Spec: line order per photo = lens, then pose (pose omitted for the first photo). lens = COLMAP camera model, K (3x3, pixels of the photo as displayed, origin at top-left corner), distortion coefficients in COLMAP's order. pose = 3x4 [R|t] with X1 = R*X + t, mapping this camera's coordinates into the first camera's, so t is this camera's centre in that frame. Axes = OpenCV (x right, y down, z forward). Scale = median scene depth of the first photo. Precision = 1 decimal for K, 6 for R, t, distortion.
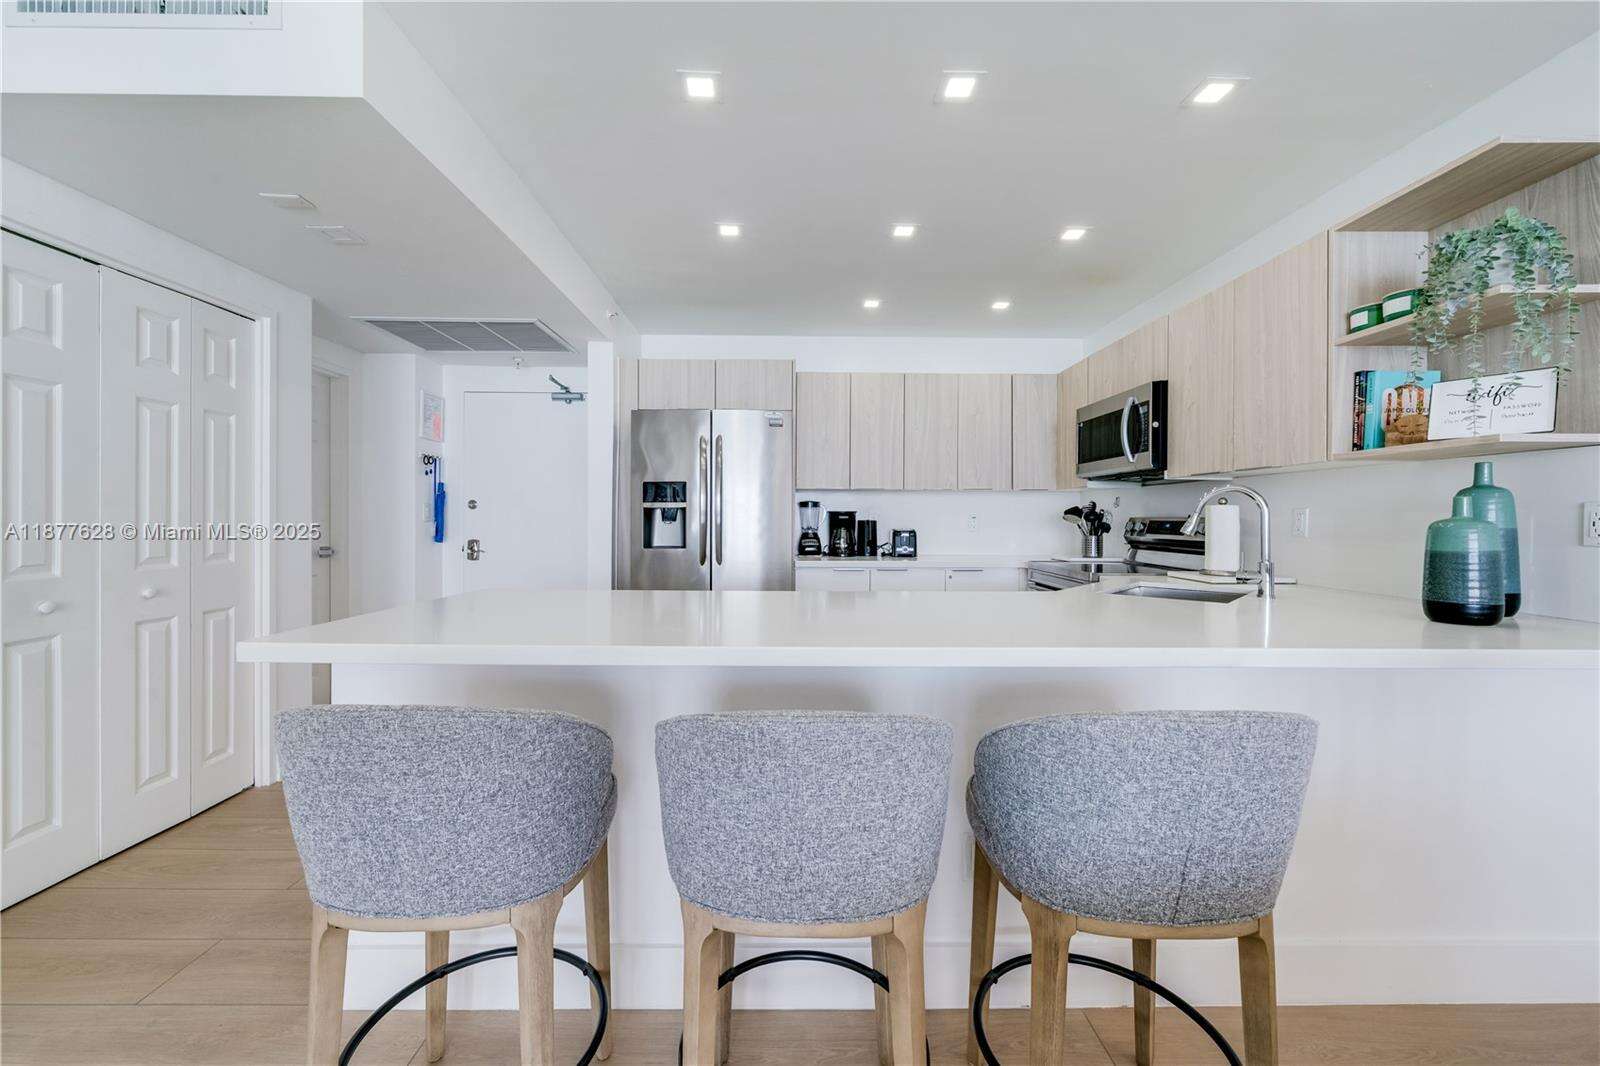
lens RADIAL K [[623.9, 0, 796.4], [0, 623.9, 522.8], [0, 0, 1]] dist [-0.000820, 0.000030]
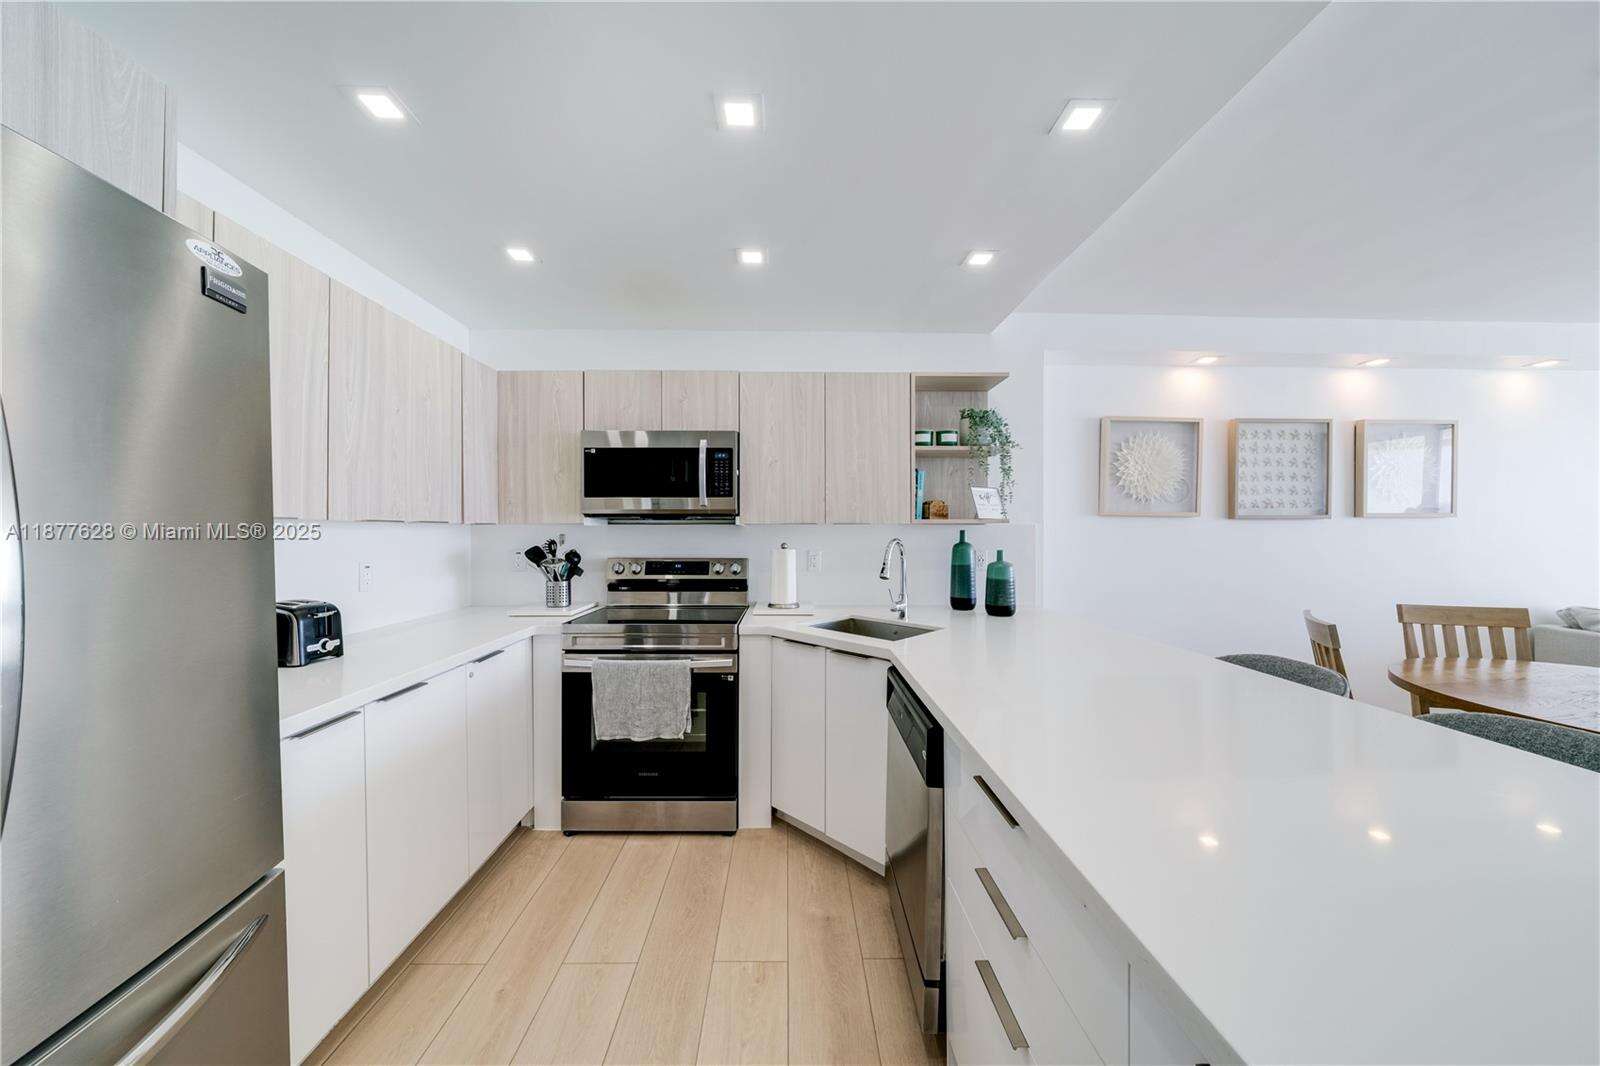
lens RADIAL K [[543.1, 0, 793.4], [0, 543.1, 532.8], [0, 0, 1]] dist [-0.009082, 0.000011]
pose [[-0.002835, -0.006298, 0.999976, -0.281889], [0.006689, 0.999958, 0.006317, -0.051279], [-0.999974, 0.006707, -0.002793, 0.755918]]
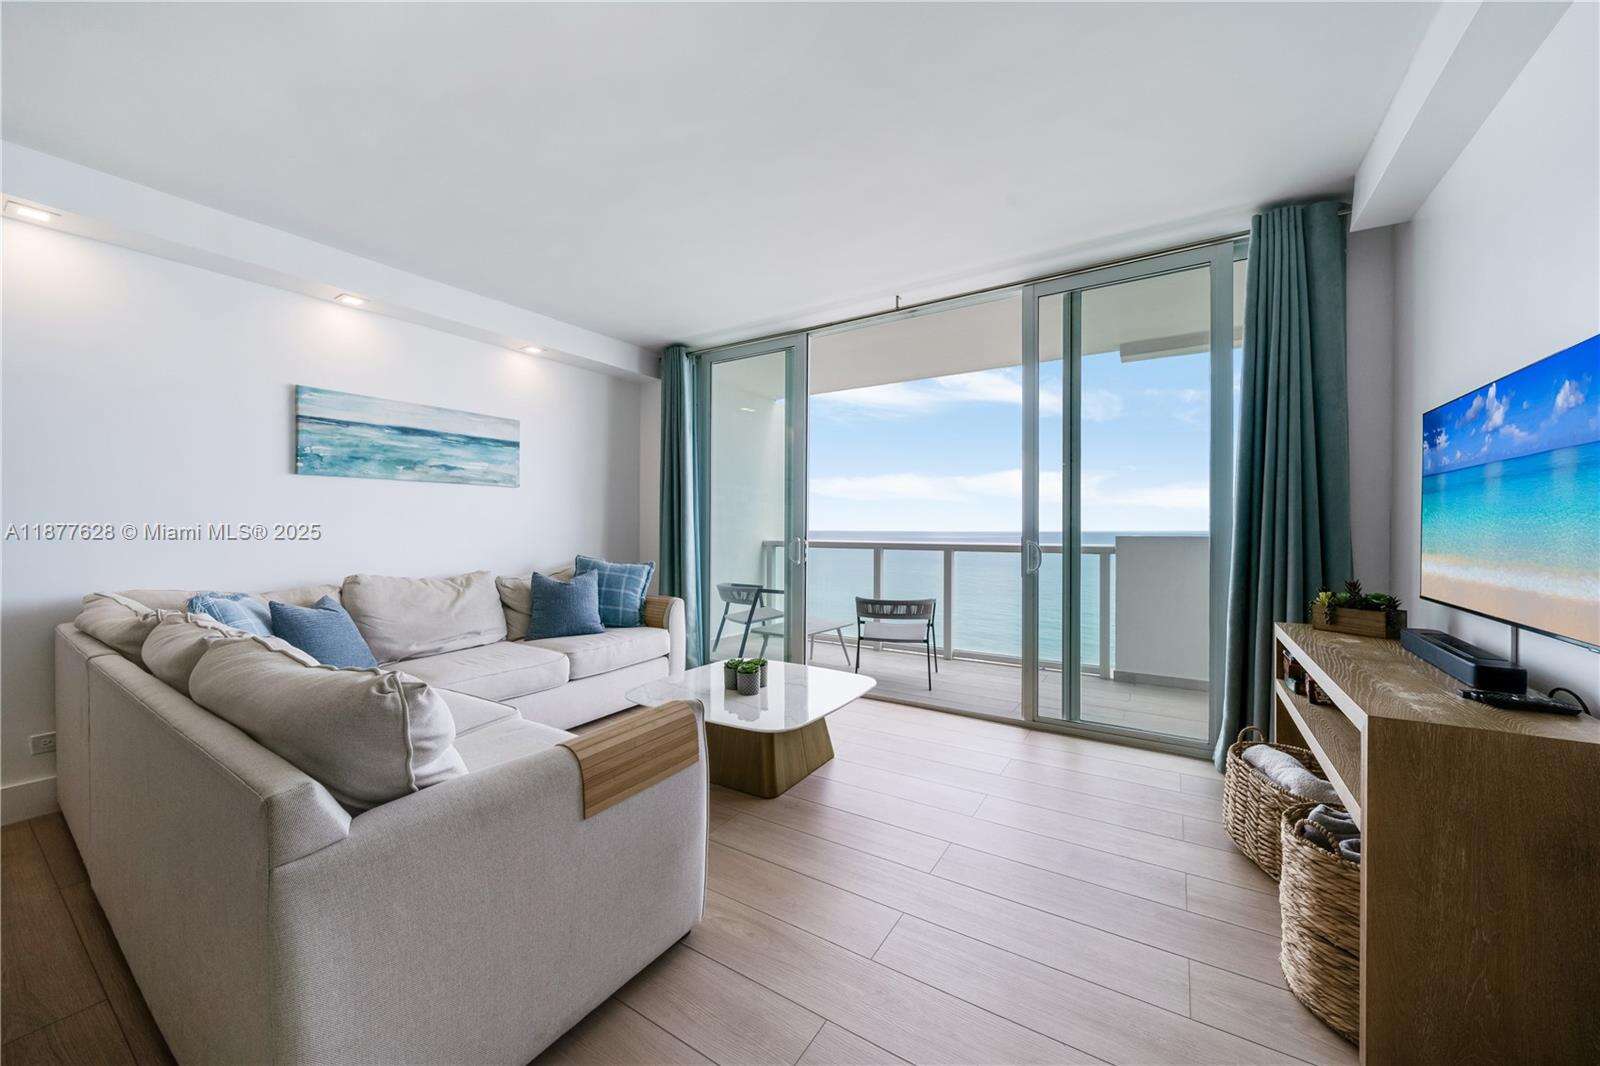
lens RADIAL K [[594.2, 0, 794.6], [0, 594.2, 525.5], [0, 0, 1]] dist [0.000688, 0.000133]
pose [[-0.825993, -0.004732, 0.563661, -0.424270], [-0.001764, 0.999982, 0.005811, 0.008800], [-0.563678, 0.003806, -0.825986, -0.492434]]
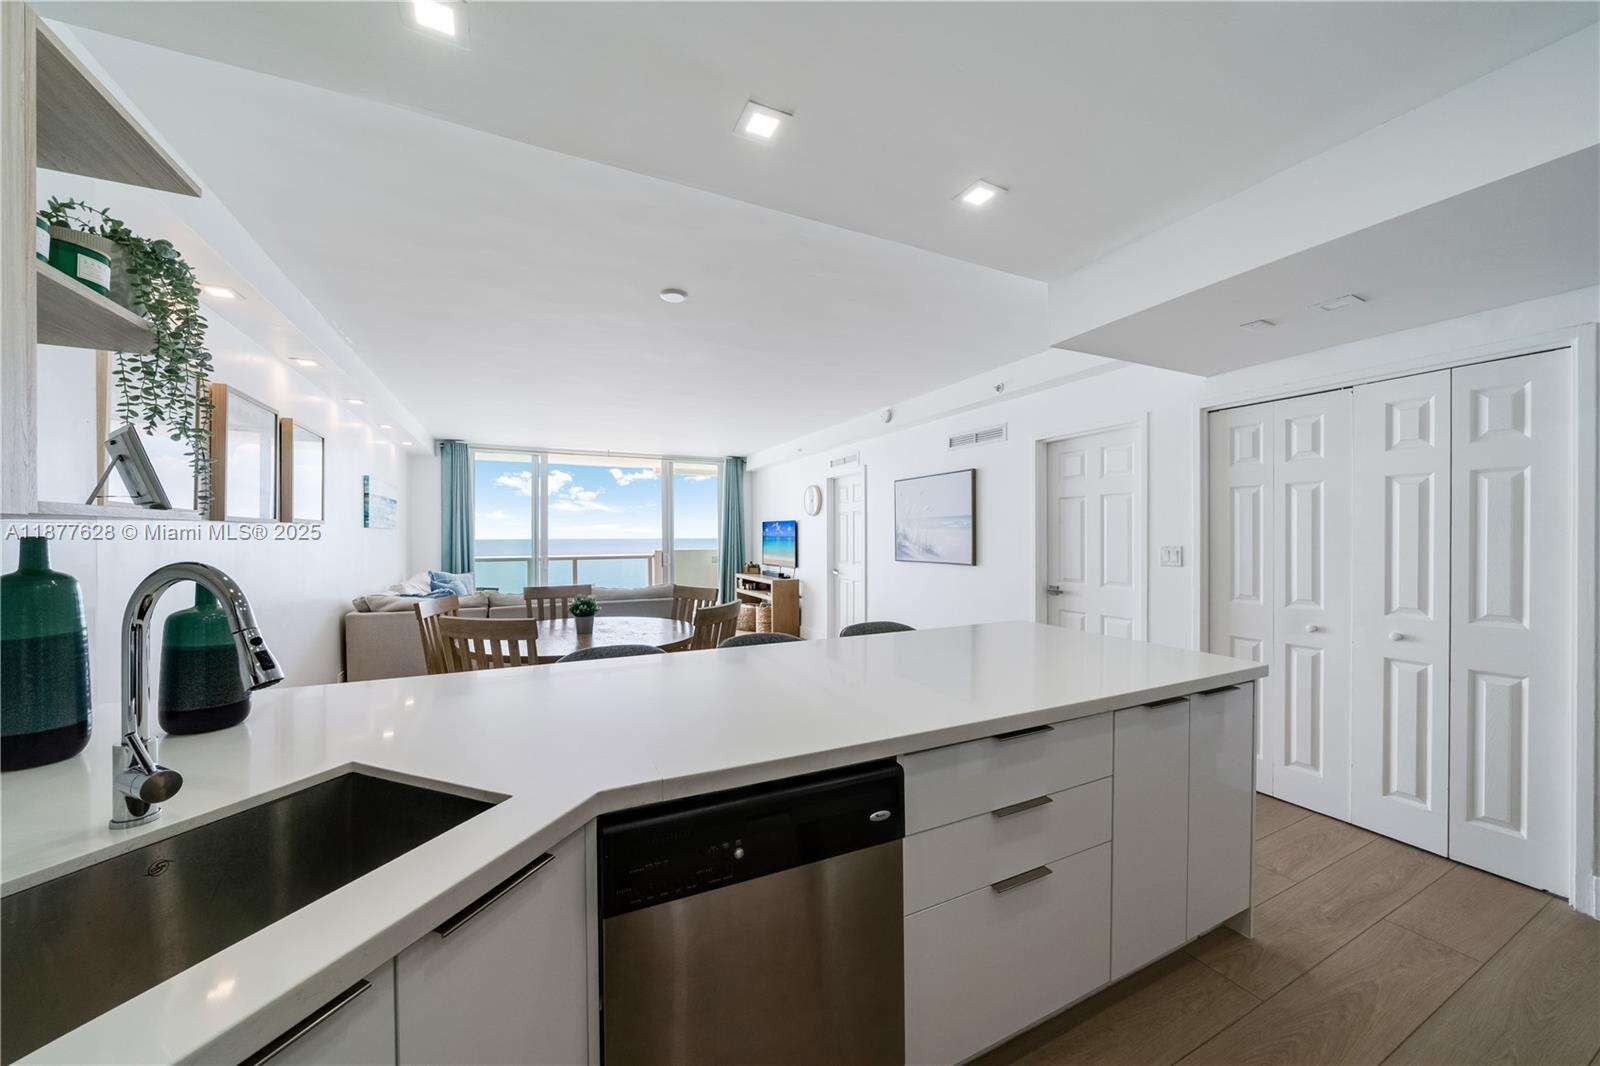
lens RADIAL K [[560.7, 0, 792.5], [0, 560.7, 534.1], [0, 0, 1]] dist [0.000638, -0.000012]
pose [[-0.906911, -0.003965, -0.421303, 0.304146], [-0.004932, 0.999987, 0.001205, -0.051550], [0.421292, 0.003171, -0.906919, 0.941256]]
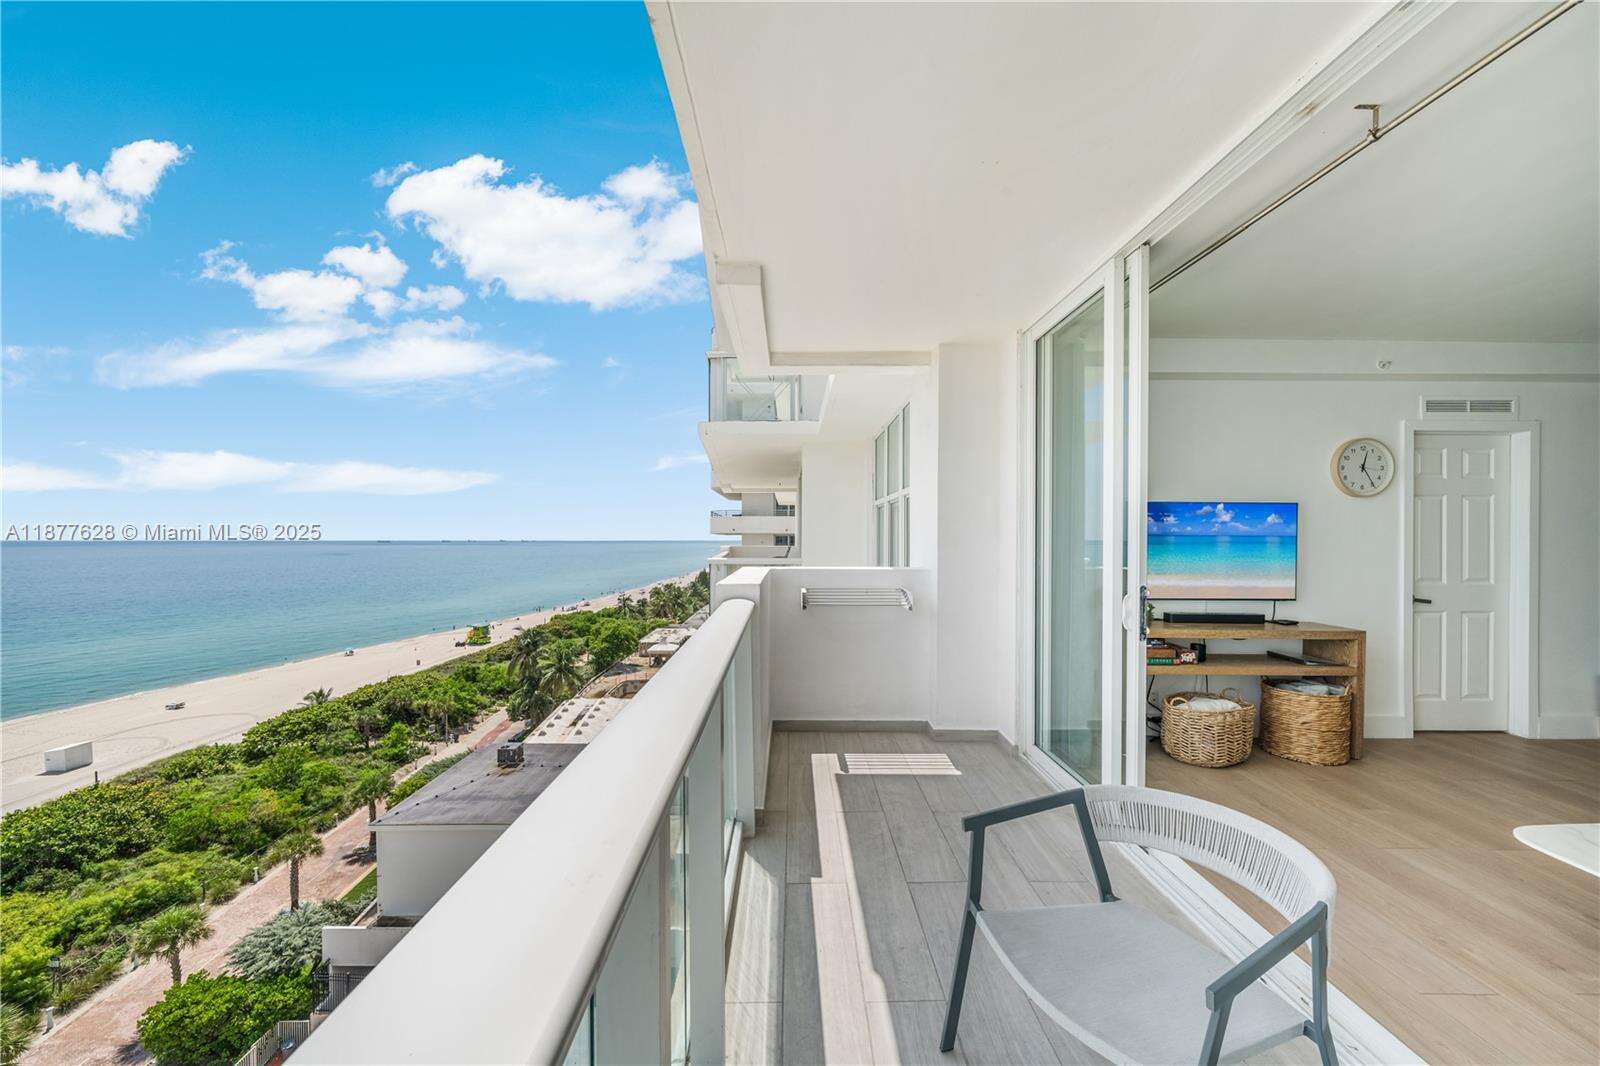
lens RADIAL K [[608.1, 0, 801.3], [0, 608.1, 538.2], [0, 0, 1]] dist [-0.001322, 0.000363]
pose [[0.008942, -0.009206, -0.999918, 0.526722], [-0.009912, 0.999908, -0.009295, -0.014070], [0.999911, 0.009994, 0.008850, -1.963653]]
